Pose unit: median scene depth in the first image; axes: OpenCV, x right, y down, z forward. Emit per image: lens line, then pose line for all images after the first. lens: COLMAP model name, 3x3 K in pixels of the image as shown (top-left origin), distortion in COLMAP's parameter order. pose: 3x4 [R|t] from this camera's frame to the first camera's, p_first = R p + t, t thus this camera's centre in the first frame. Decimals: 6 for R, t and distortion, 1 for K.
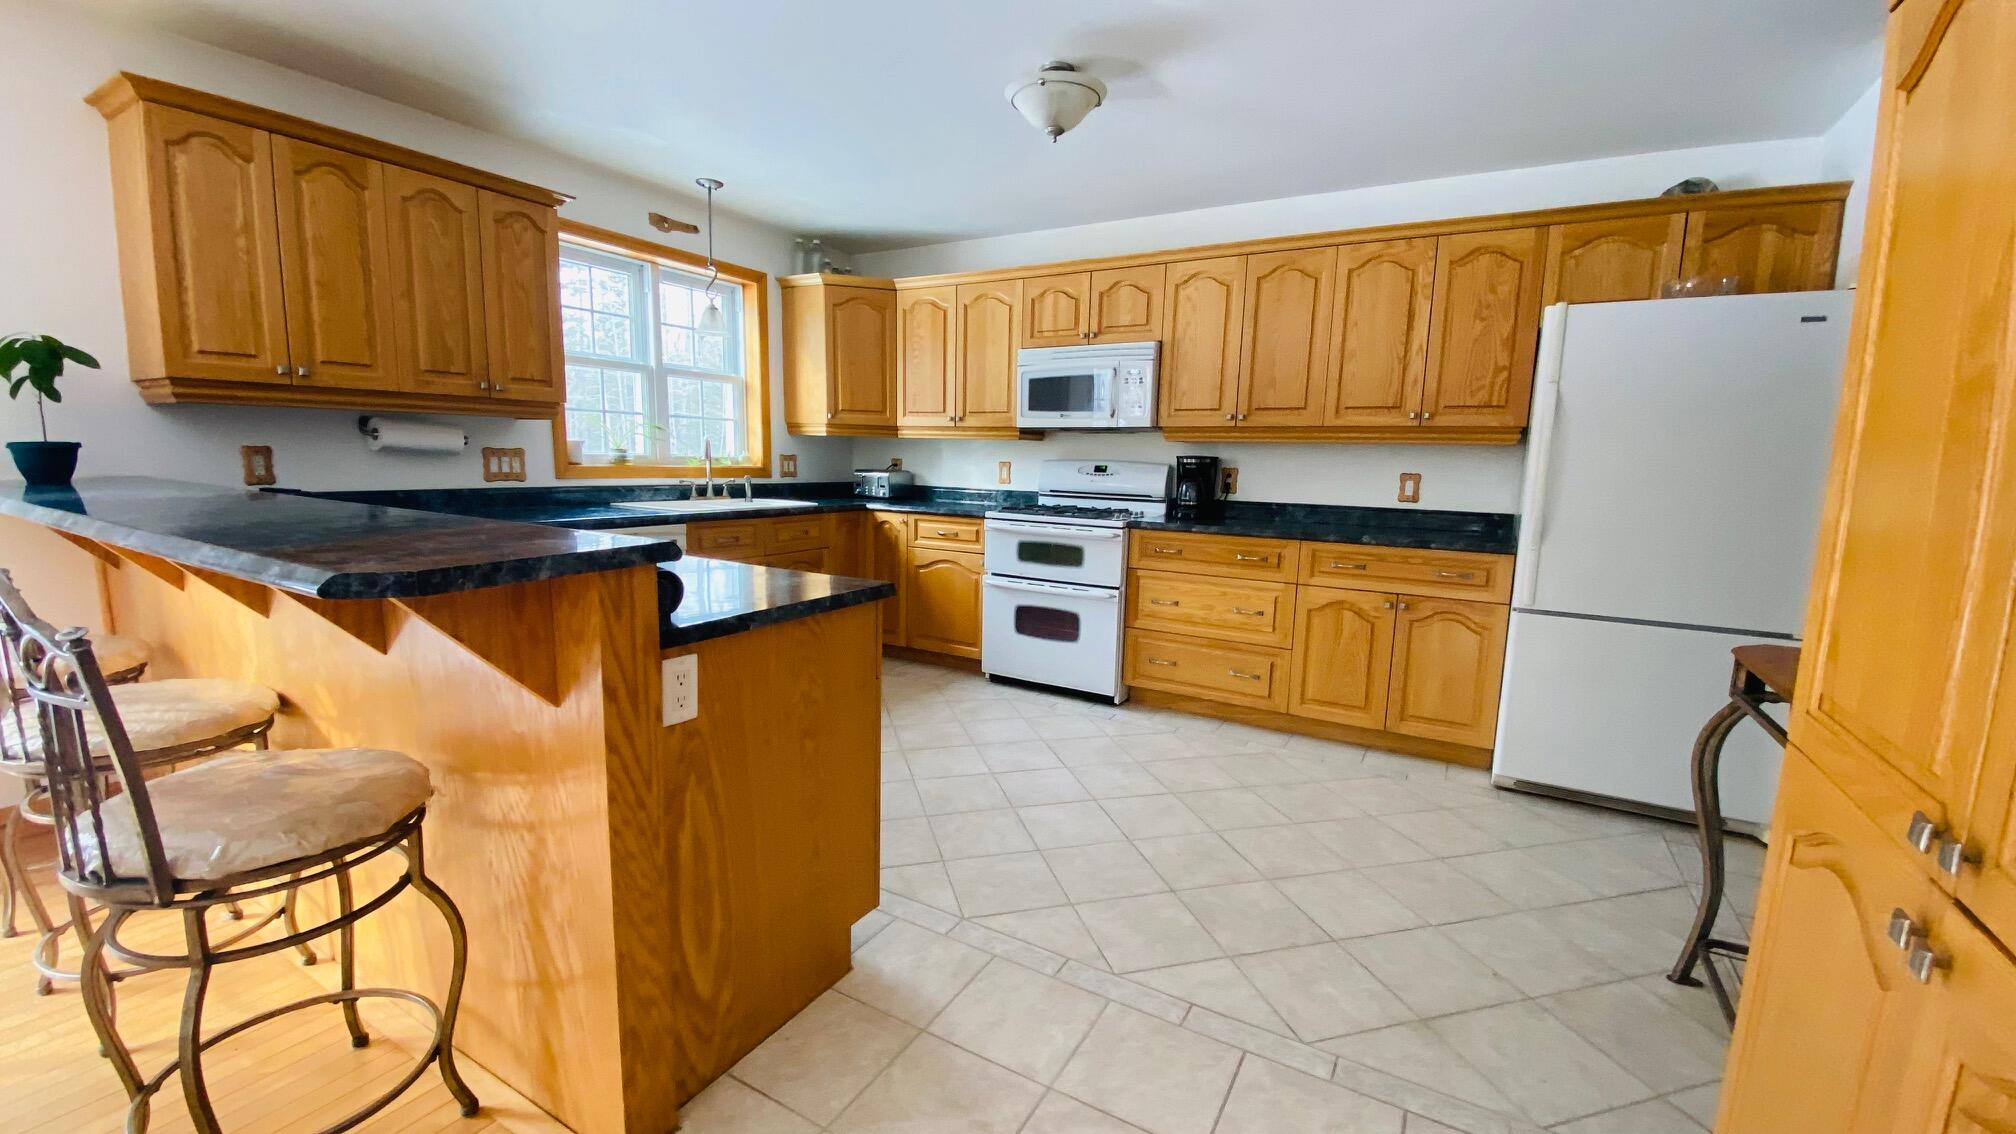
lens RADIAL K [[808.4, 0, 1020.5], [0, 808.4, 567.5], [0, 0, 1]] dist [-0.020826, -0.002410]
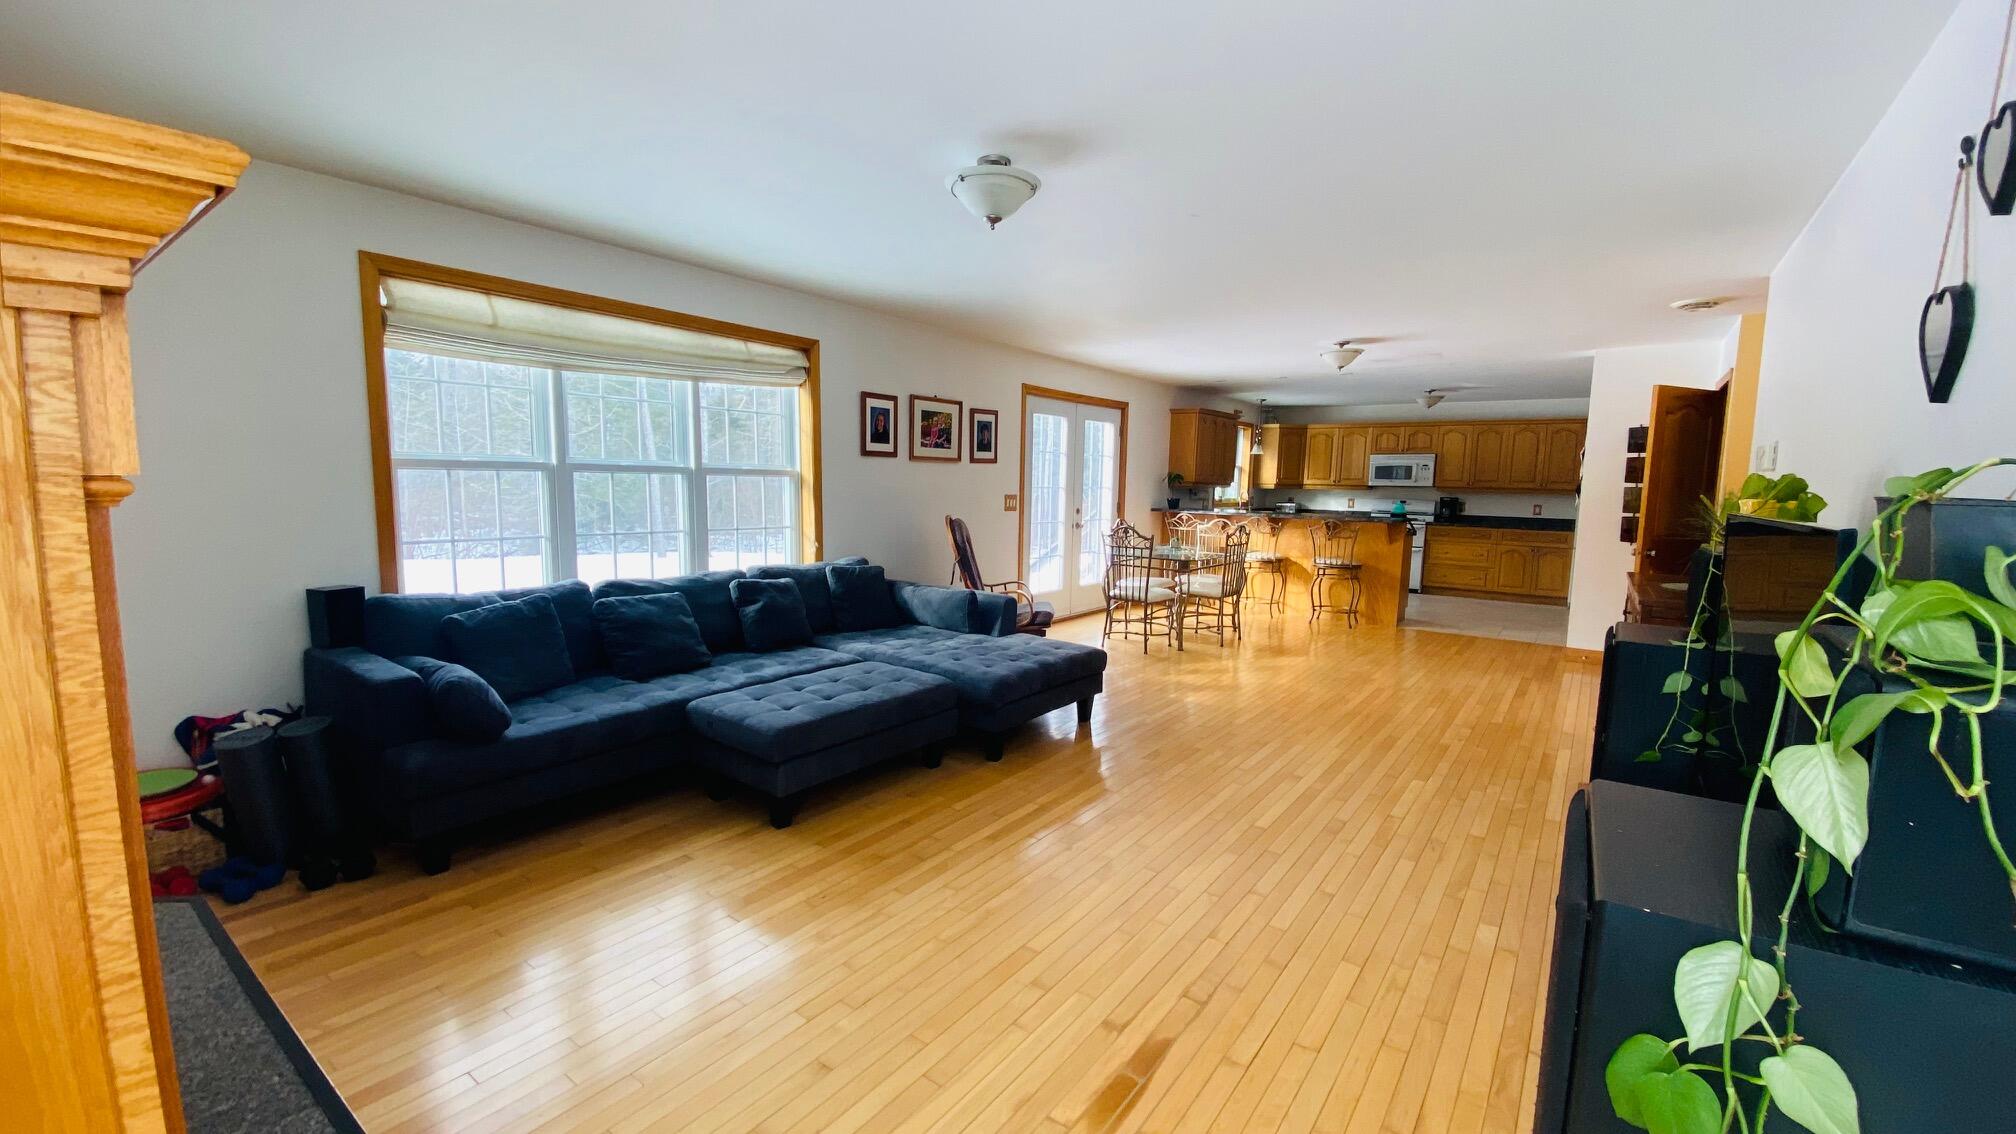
lens RADIAL K [[808.4, 0, 1014.0], [0, 808.4, 566.5], [0, 0, 1]] dist [-0.020826, -0.002410]
pose [[0.993320, 0.000306, -0.115388, -0.905662], [-0.002609, 0.999800, -0.019806, 0.142554], [0.115359, 0.019975, 0.993123, -1.778927]]
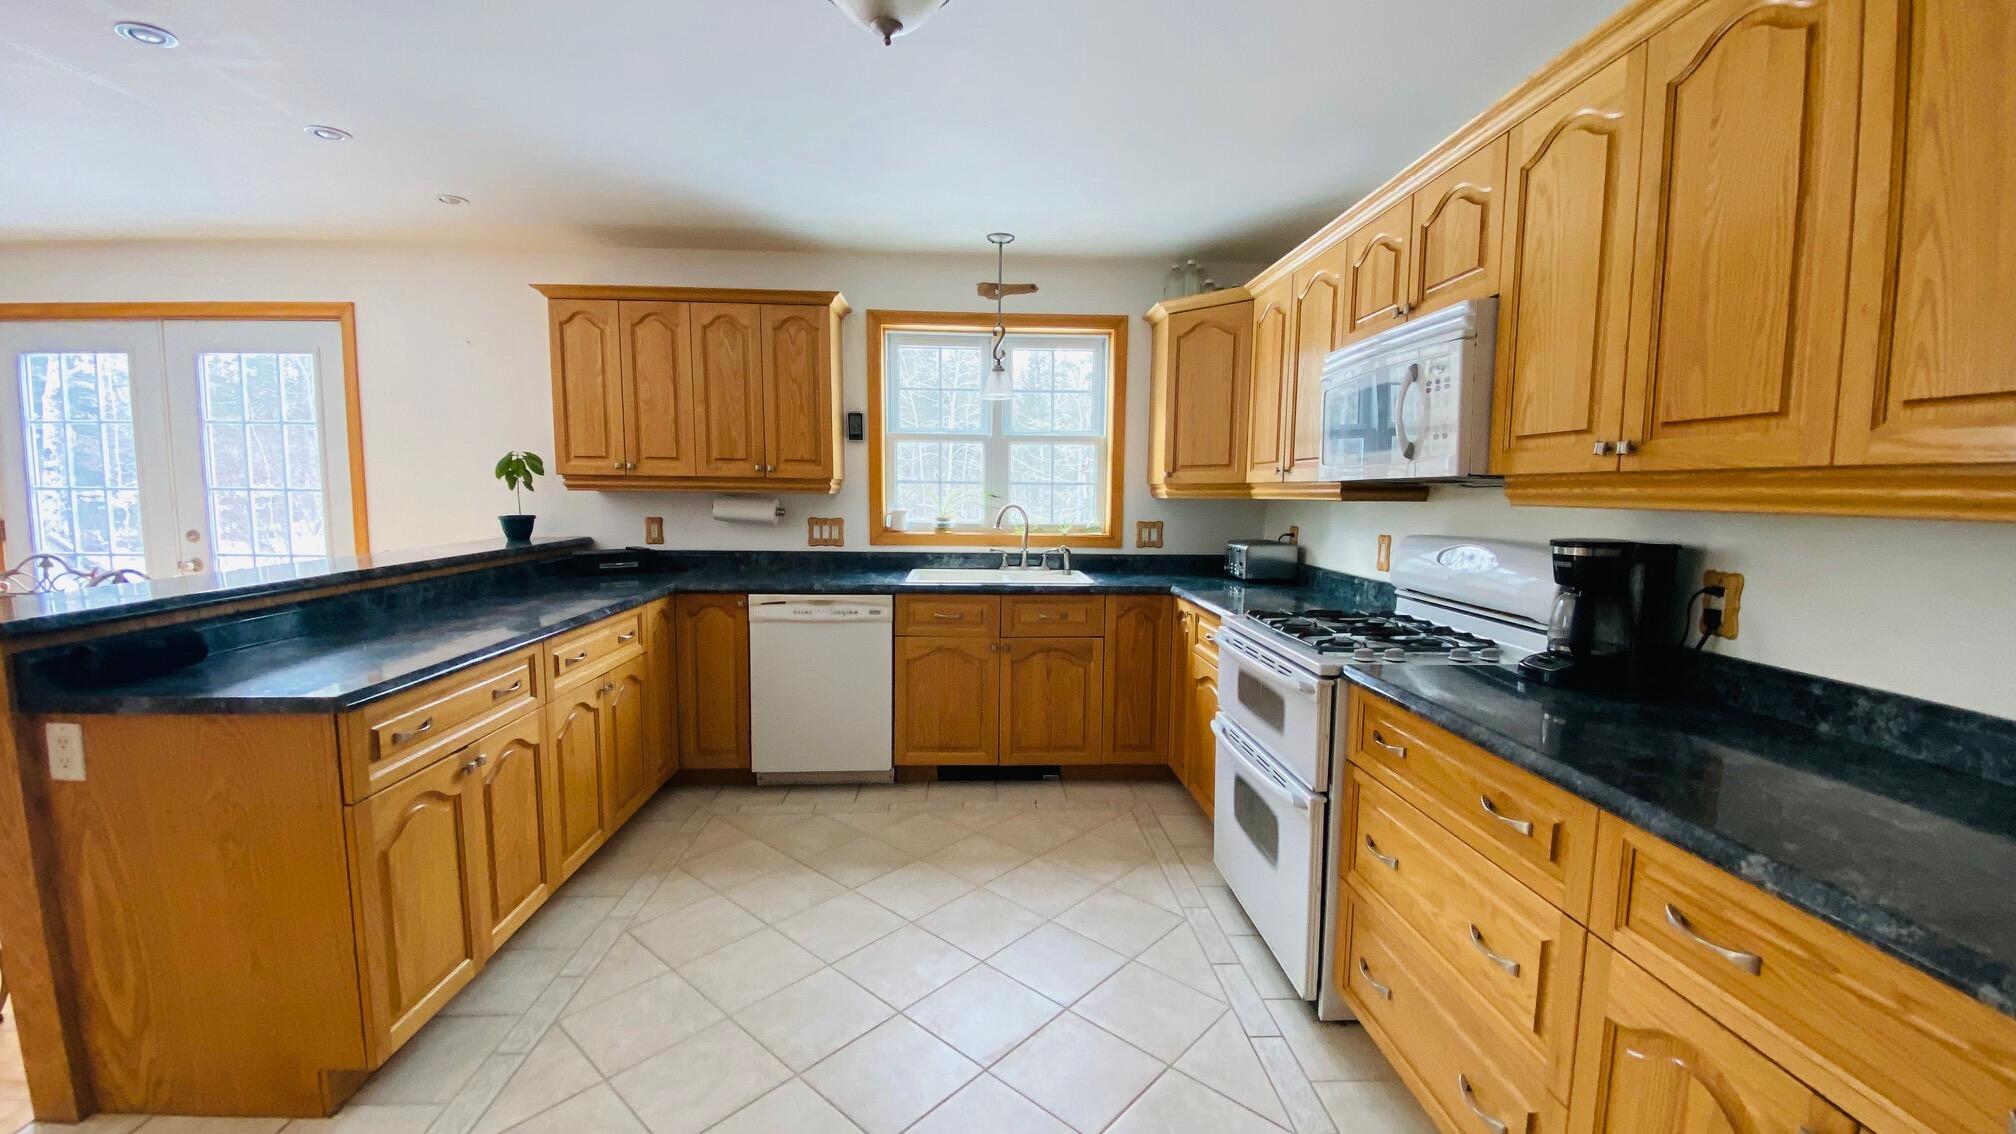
lens RADIAL K [[808.4, 0, 1008.7], [0, 808.4, 560.3], [0, 0, 1]] dist [-0.020826, -0.002410]
pose [[0.530127, 0.050550, -0.846410, 0.433829], [-0.111037, 0.993764, -0.010195, -0.092480], [0.840617, 0.099387, 0.532434, 0.533776]]
